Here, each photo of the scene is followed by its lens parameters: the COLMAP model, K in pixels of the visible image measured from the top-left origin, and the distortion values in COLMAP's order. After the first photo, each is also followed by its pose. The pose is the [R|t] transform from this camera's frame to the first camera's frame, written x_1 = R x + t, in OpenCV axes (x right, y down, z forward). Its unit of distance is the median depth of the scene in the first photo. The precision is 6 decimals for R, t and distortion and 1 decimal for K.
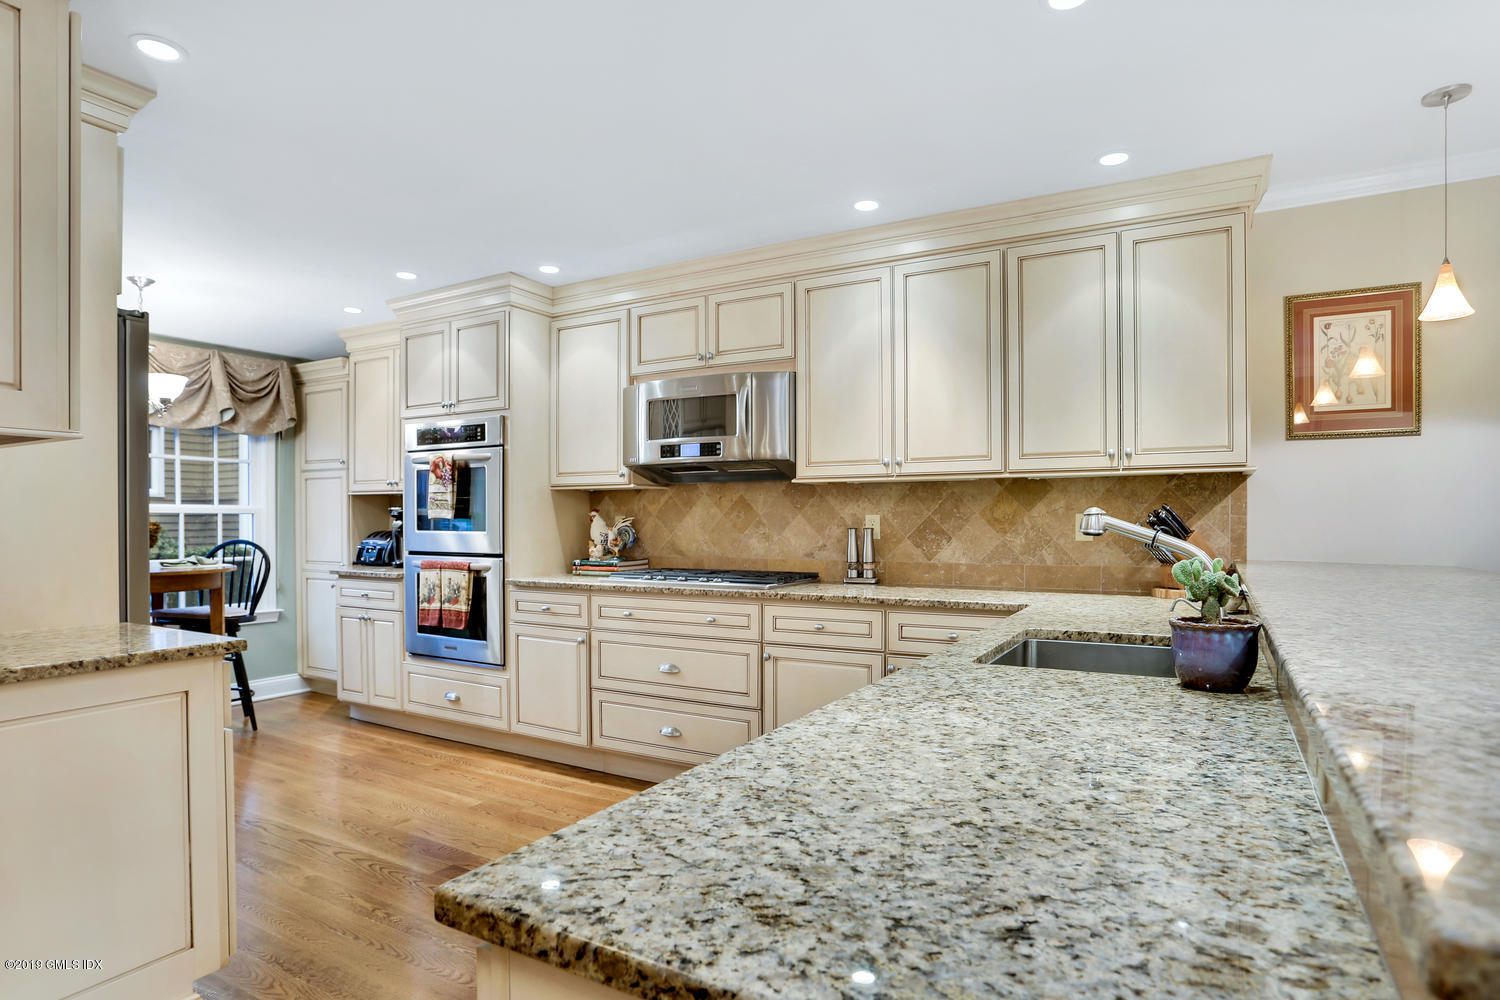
lens RADIAL K [[824.0, 0, 748.6], [0, 824.0, 520.0], [0, 0, 1]] dist [-0.076937, 0.040380]
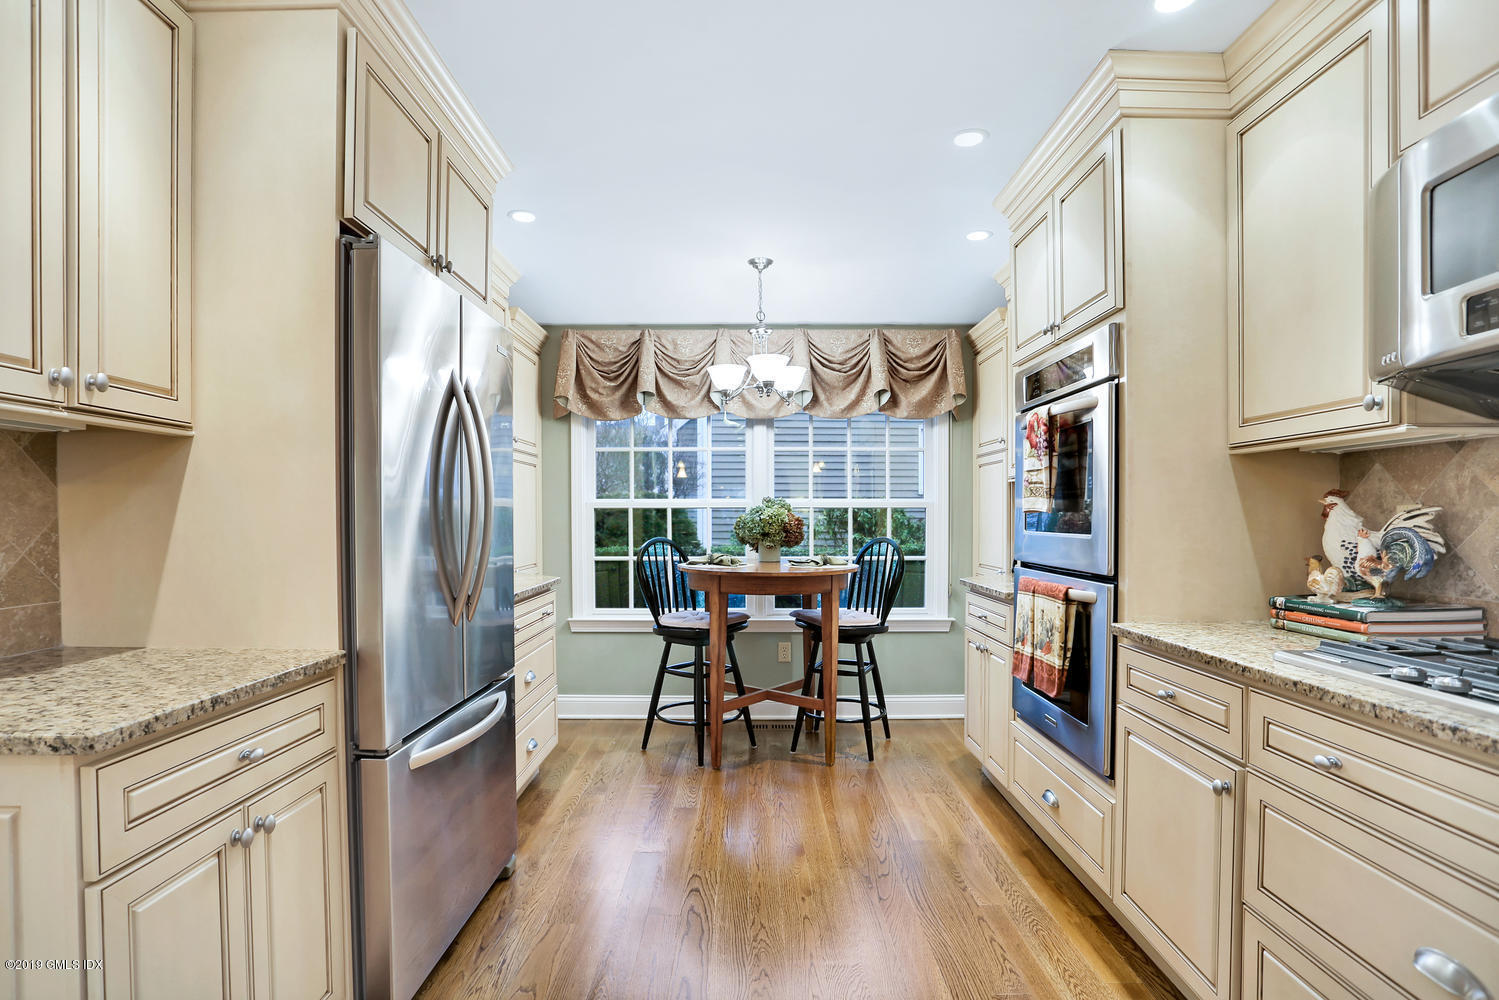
lens RADIAL K [[755.7, 0, 748.3], [0, 755.7, 528.2], [0, 0, 1]] dist [-0.063330, 0.026899]
pose [[0.496139, 0.013706, -0.868135, 0.010556], [0.001479, 0.999861, 0.016631, 0.000810], [0.868242, -0.009536, 0.496050, 0.557485]]
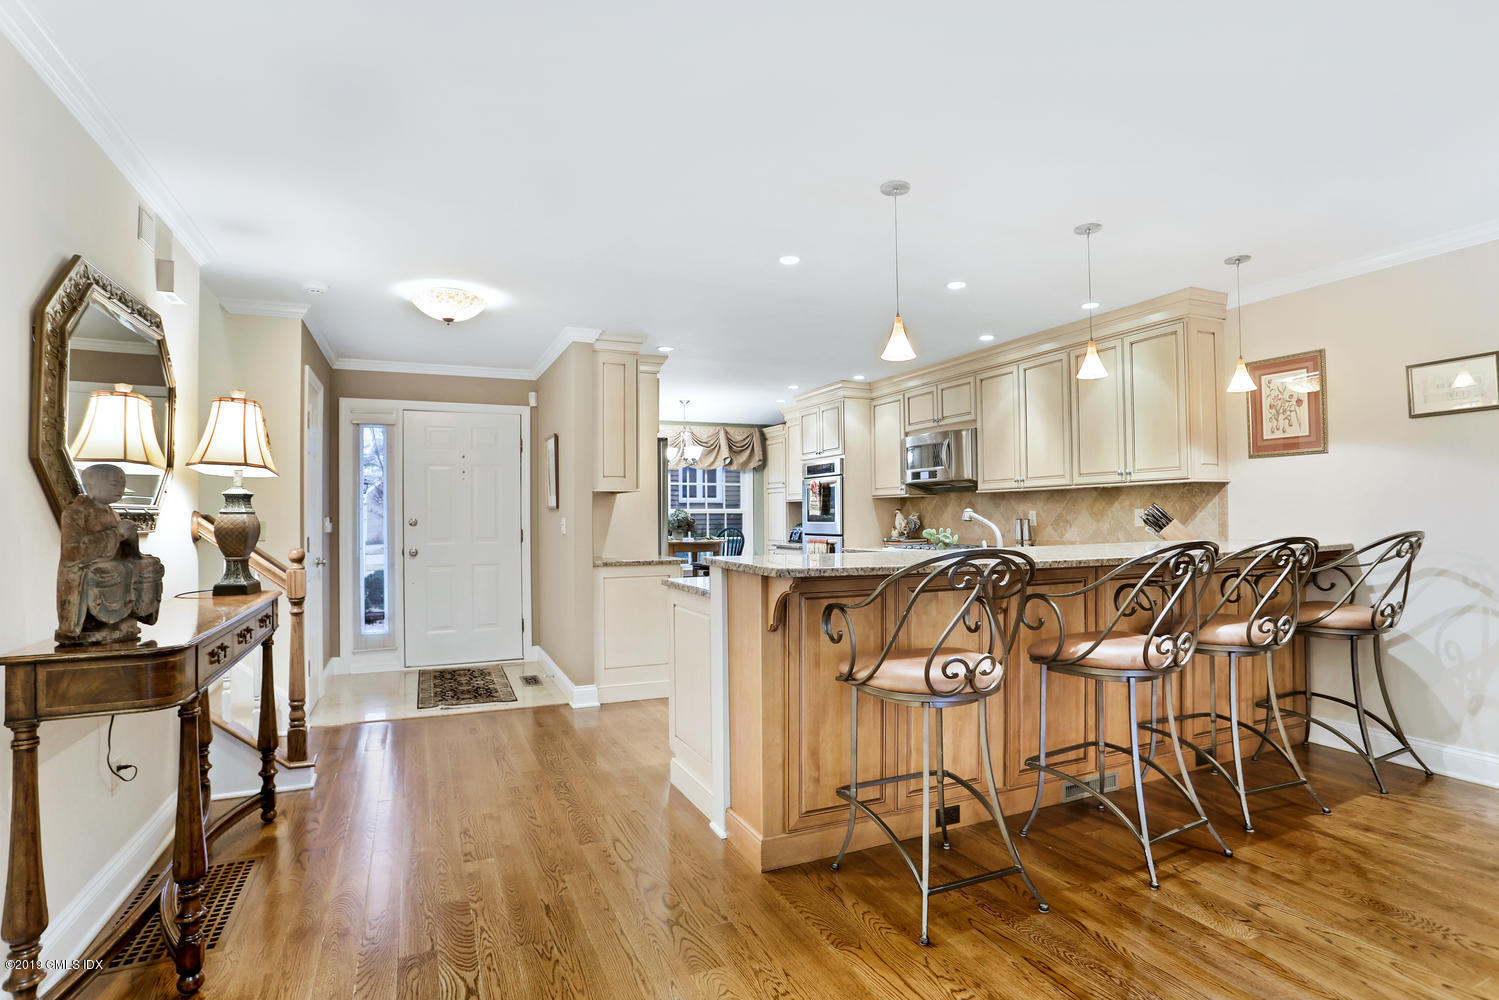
lens RADIAL K [[765.7, 0, 744.6], [0, 765.7, 489.7], [0, 0, 1]] dist [-0.064346, 0.029114]
pose [[0.802518, -0.026327, -0.596047, 0.555846], [0.005225, 0.999298, -0.037104, 0.004254], [0.596606, 0.026662, 0.802092, -0.507759]]
